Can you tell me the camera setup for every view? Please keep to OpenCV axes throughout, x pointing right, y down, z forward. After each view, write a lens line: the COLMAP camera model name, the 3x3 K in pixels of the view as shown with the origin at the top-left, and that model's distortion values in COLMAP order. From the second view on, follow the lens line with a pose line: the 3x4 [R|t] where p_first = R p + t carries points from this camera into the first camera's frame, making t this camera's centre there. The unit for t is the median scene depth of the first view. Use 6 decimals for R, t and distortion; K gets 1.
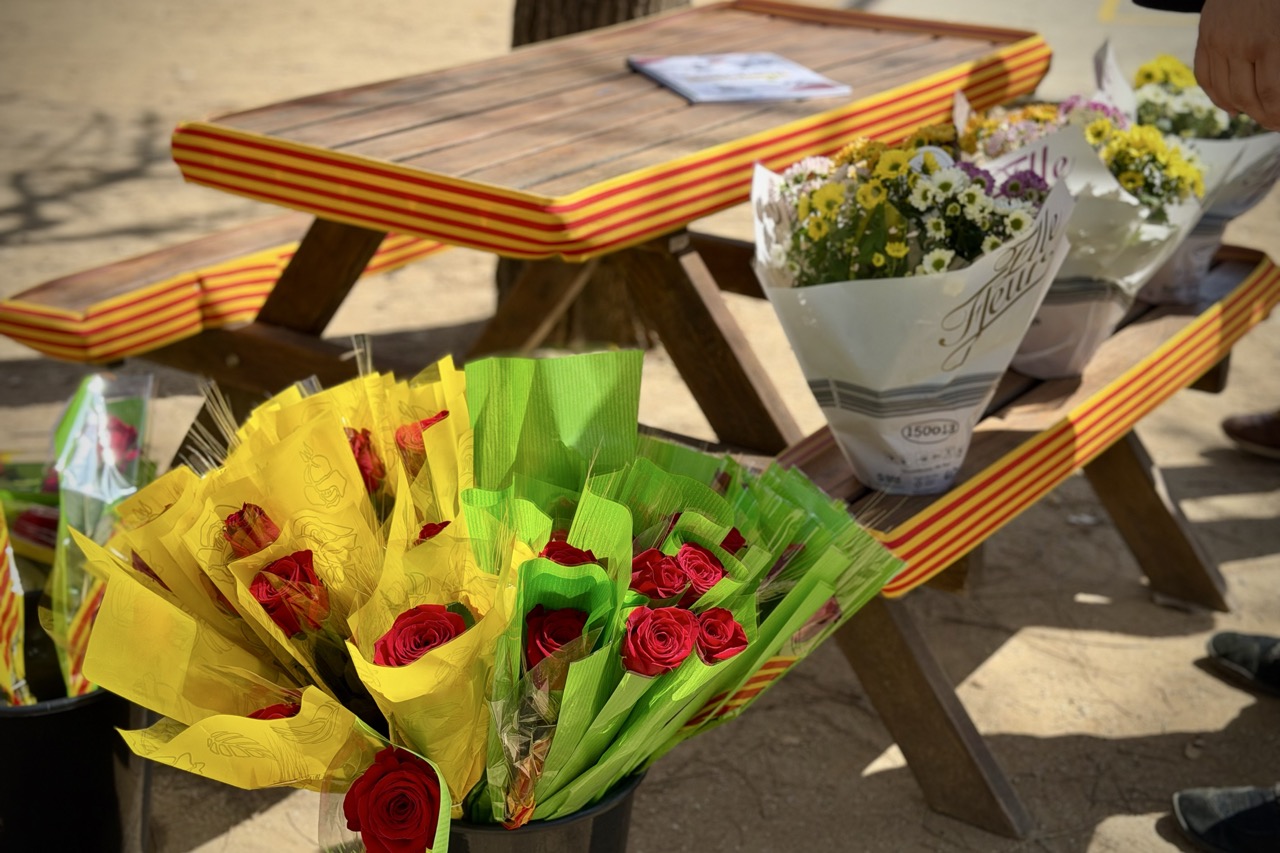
lens RADIAL K [[1820.8, 0, 627.0], [0, 1820.8, 434.8], [0, 0, 1]] dist [0.109890, 0.000000]
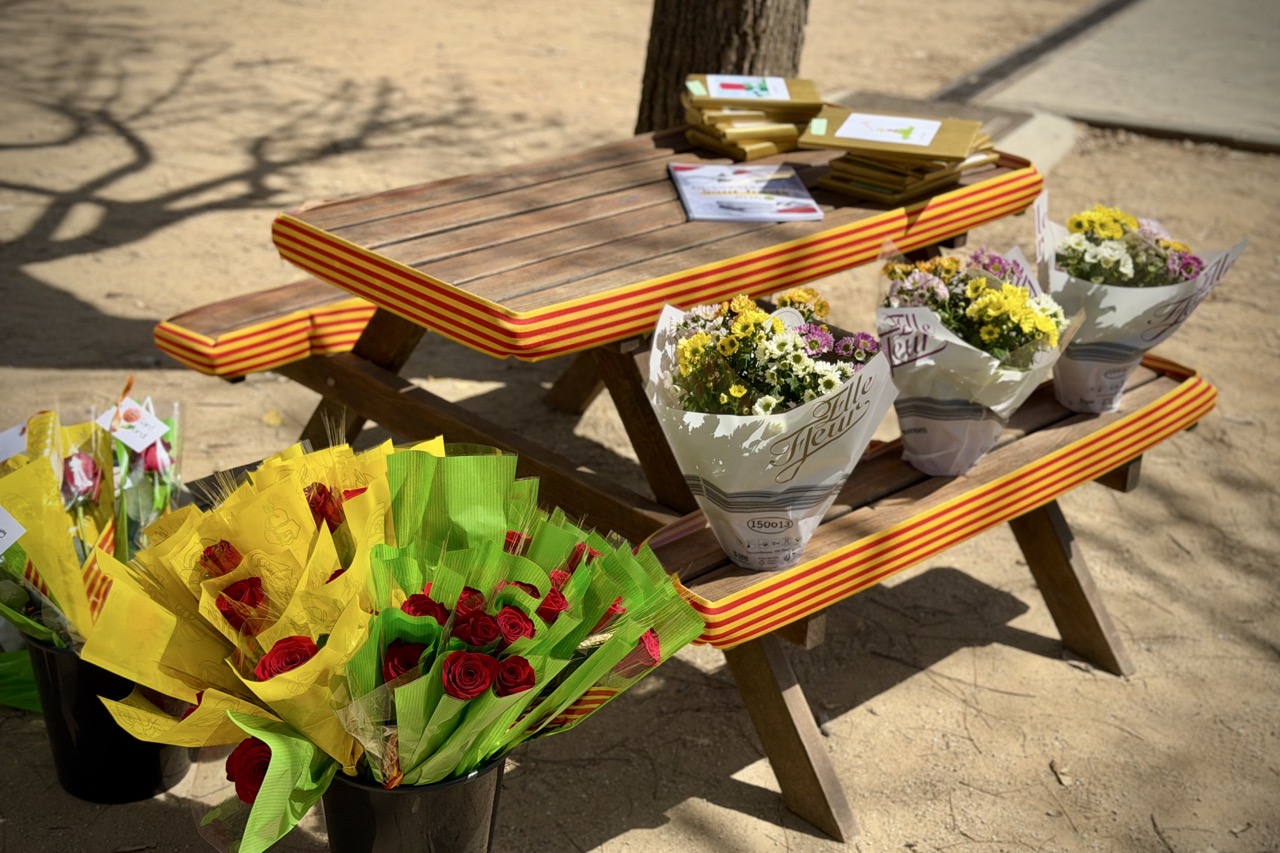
lens RADIAL K [[1820.8, 0, 641.8], [0, 1820.8, 420.3], [0, 0, 1]] dist [0.109890, 0.000000]
pose [[0.981277, 0.102998, -0.162746, 0.291619], [-0.096830, 0.994265, 0.045404, -0.131388], [0.166489, -0.028795, 0.985623, -0.304040]]
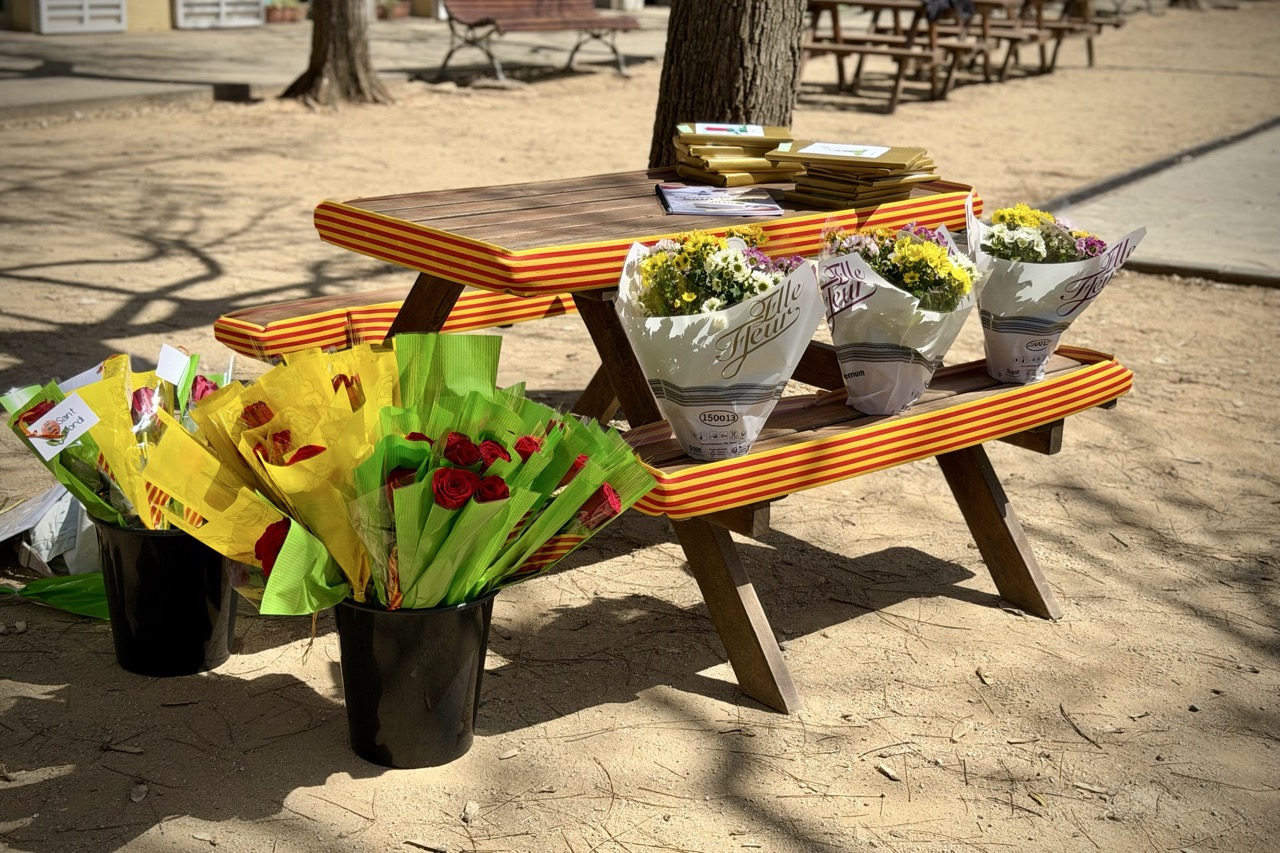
lens RADIAL K [[1820.8, 0, 646.2], [0, 1820.8, 454.2], [0, 0, 1]] dist [0.109890, 0.000000]
pose [[0.974341, 0.089790, -0.206391, 0.444671], [-0.105732, 0.992099, -0.067537, 0.144033], [0.198696, 0.087626, 0.976136, -0.535158]]
